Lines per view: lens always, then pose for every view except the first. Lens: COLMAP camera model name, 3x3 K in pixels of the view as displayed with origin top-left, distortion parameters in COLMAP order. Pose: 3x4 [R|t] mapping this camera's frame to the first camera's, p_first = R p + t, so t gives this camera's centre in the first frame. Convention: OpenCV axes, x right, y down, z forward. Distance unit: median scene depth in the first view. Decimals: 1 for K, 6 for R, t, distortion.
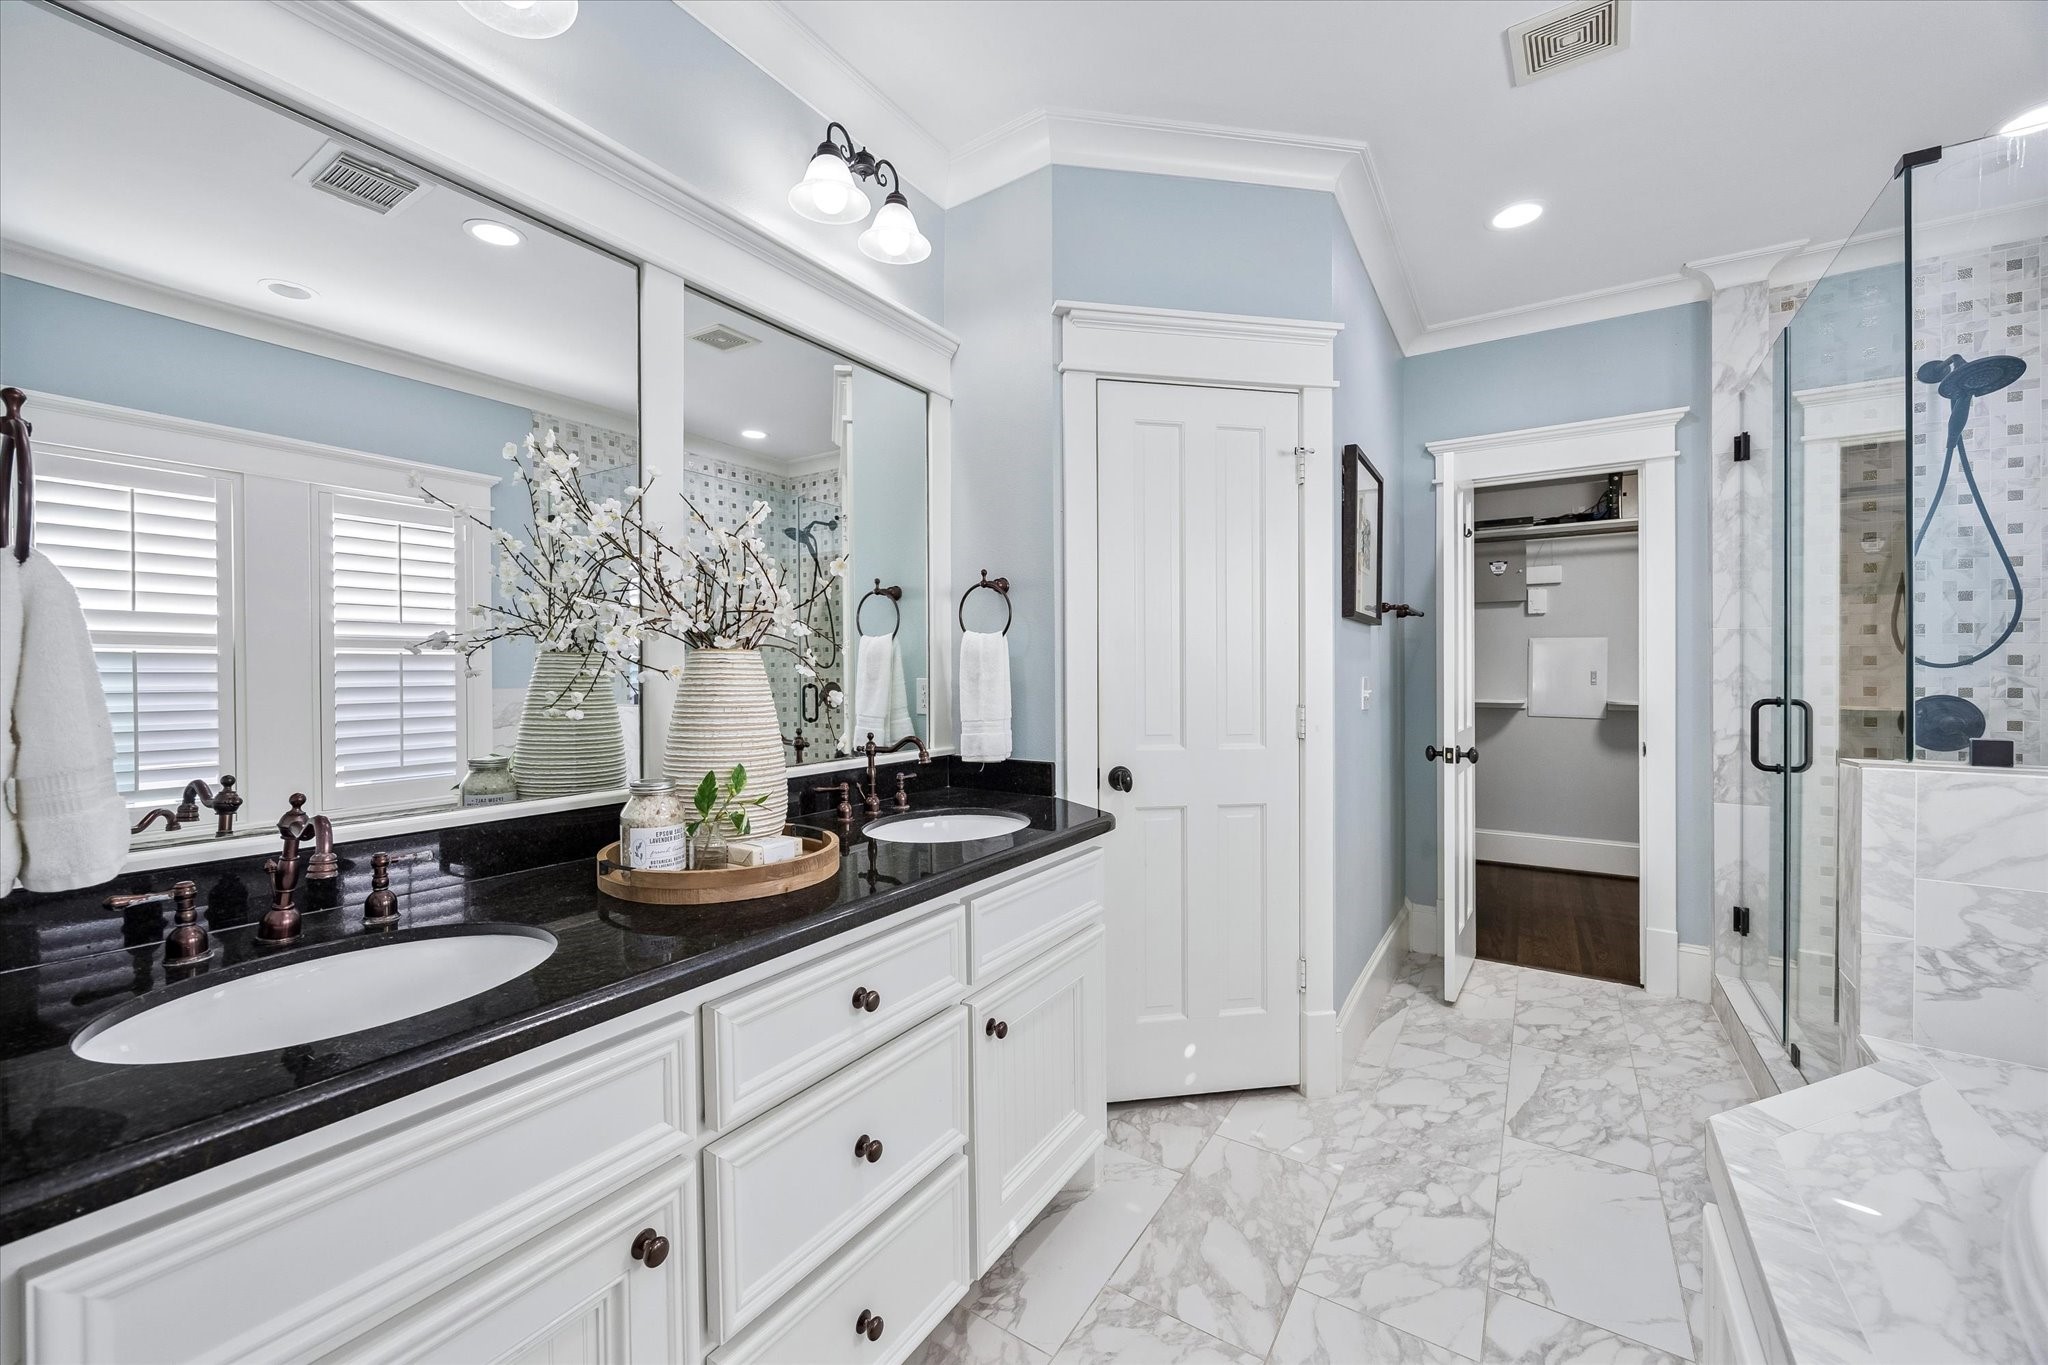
lens RADIAL K [[809.7, 0, 990.4], [0, 809.7, 683.0], [0, 0, 1]] dist [-0.002207, 0.000009]
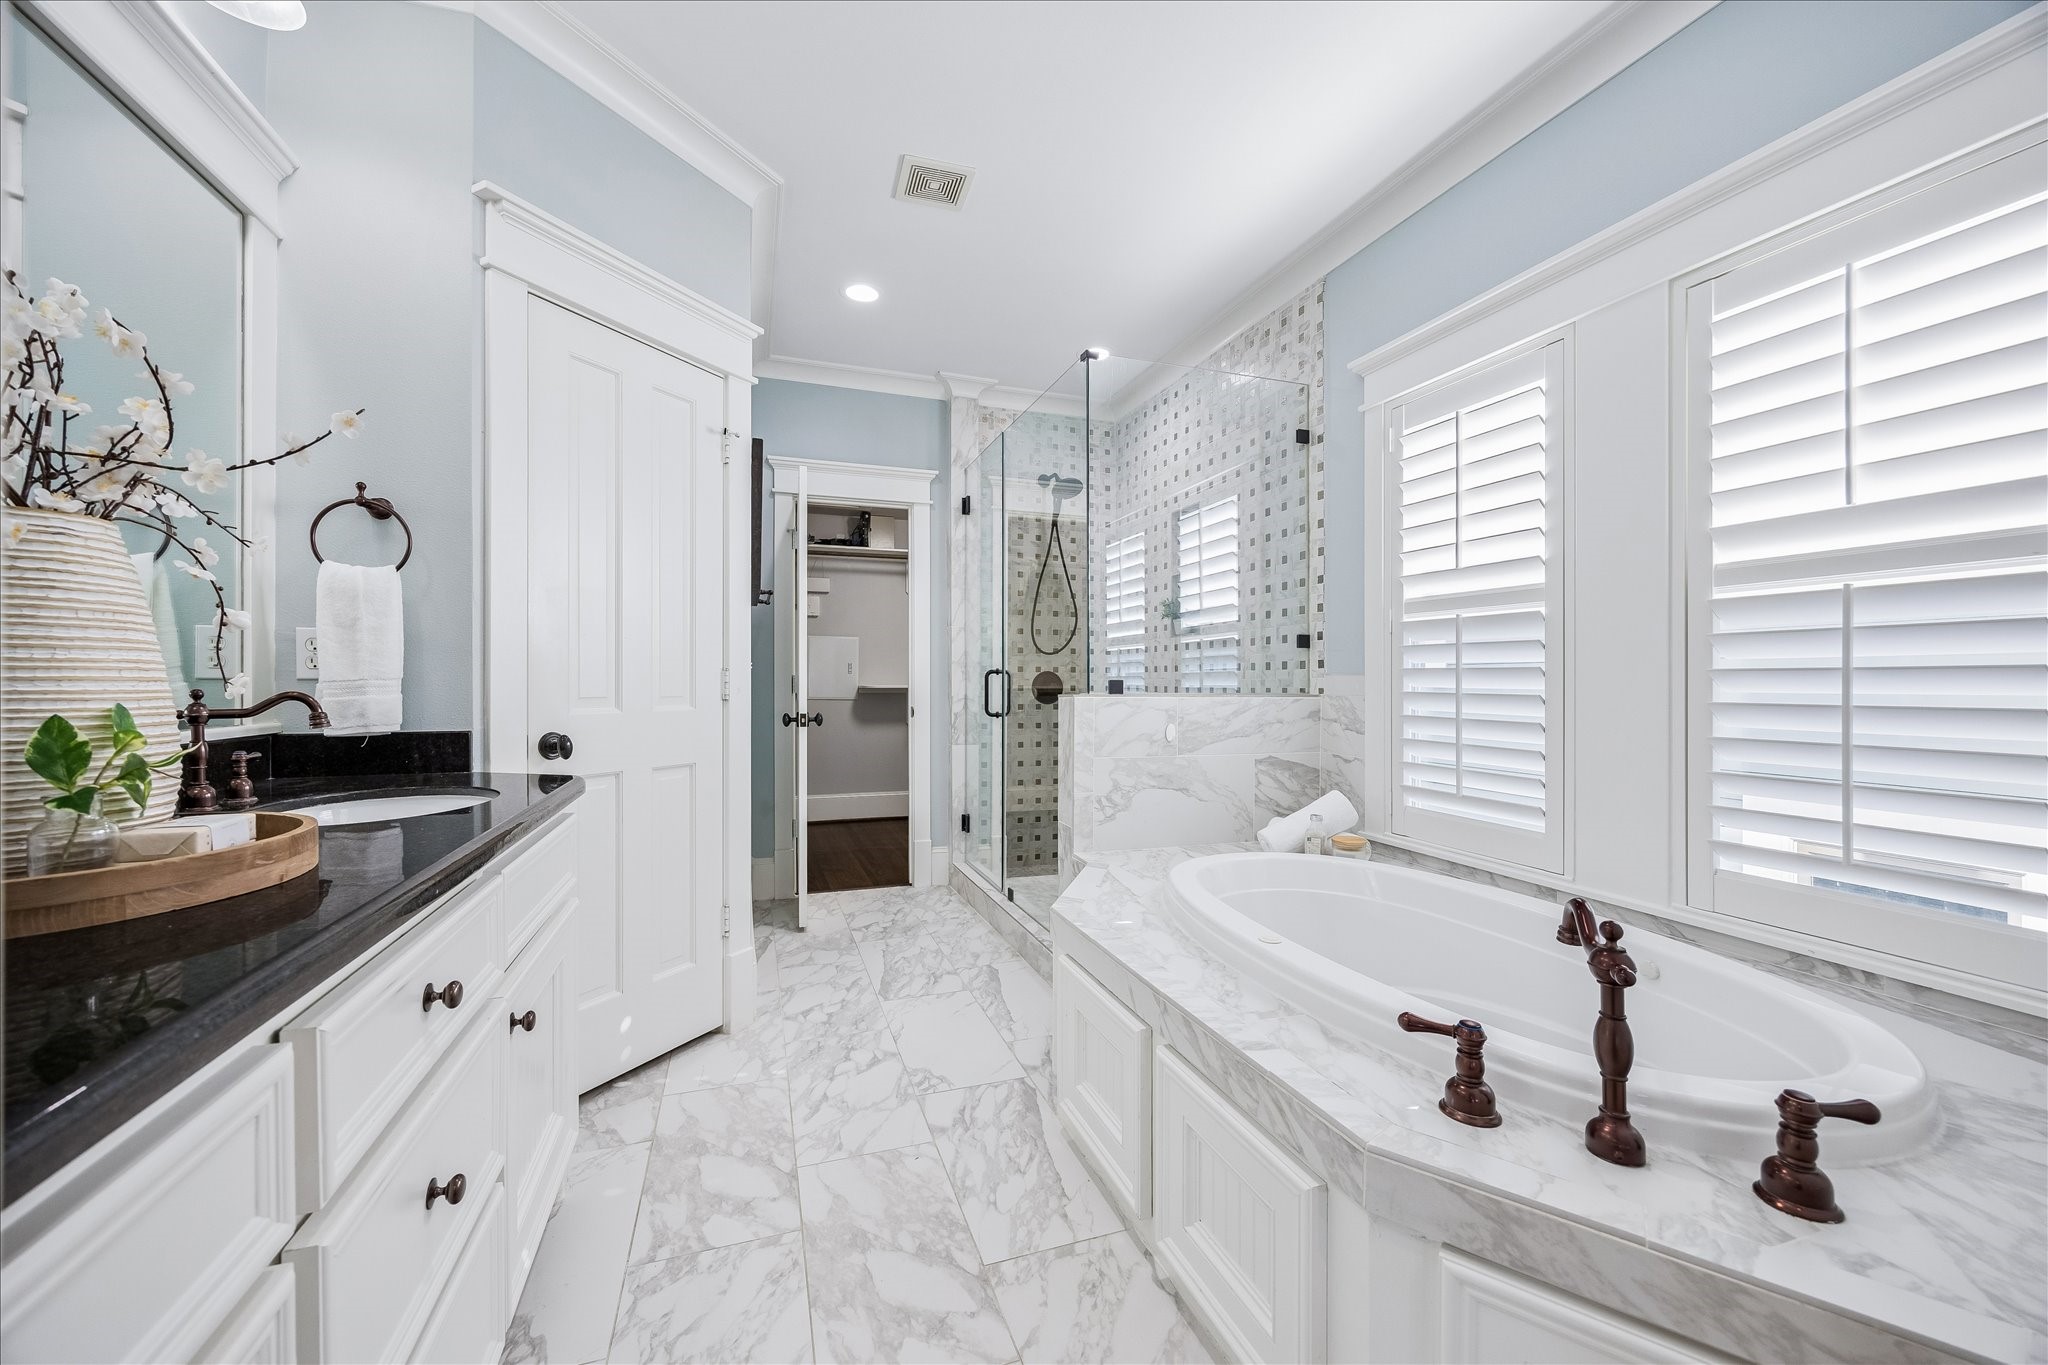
lens RADIAL K [[791.2, 0, 1024.0], [0, 791.2, 682.5], [0, 0, 1]] dist [0.000331, 0.000105]
pose [[0.592217, -0.000297, 0.805778, -0.223633], [0.007991, 0.999953, -0.005504, 0.053457], [-0.805739, 0.009698, 0.592192, 0.056859]]
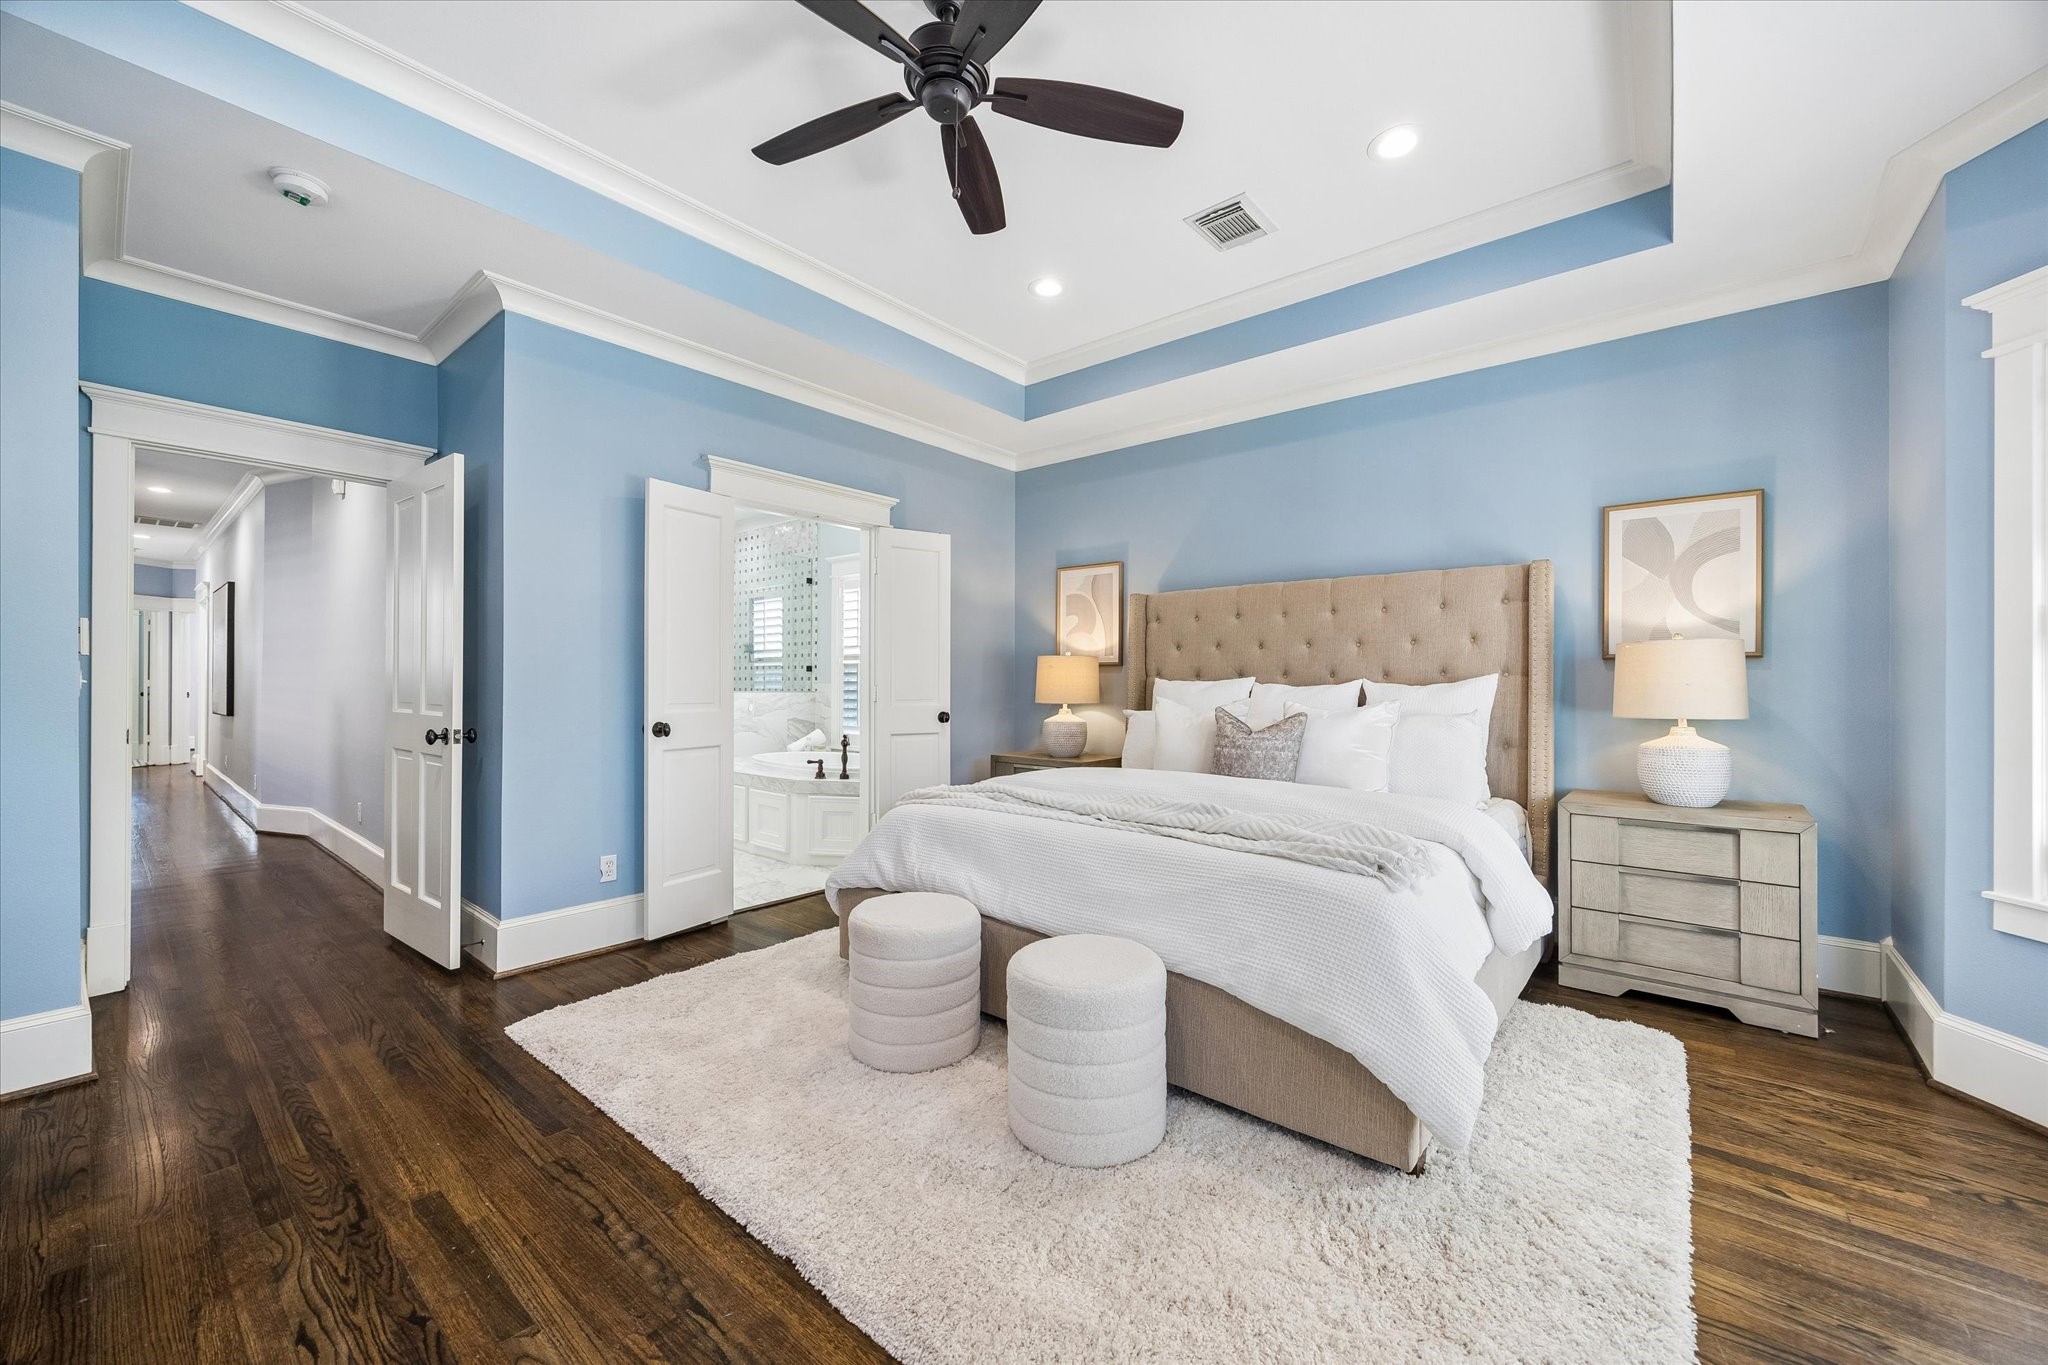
lens RADIAL K [[791.2, 0, 1024.0], [0, 791.2, 682.5], [0, 0, 1]] dist [0.000331, 0.000105]
pose [[0.100374, 0.001841, 0.994948, -1.752584], [0.006406, 0.999976, -0.002496, 0.048315], [-0.994929, 0.006624, 0.100360, -0.628485]]
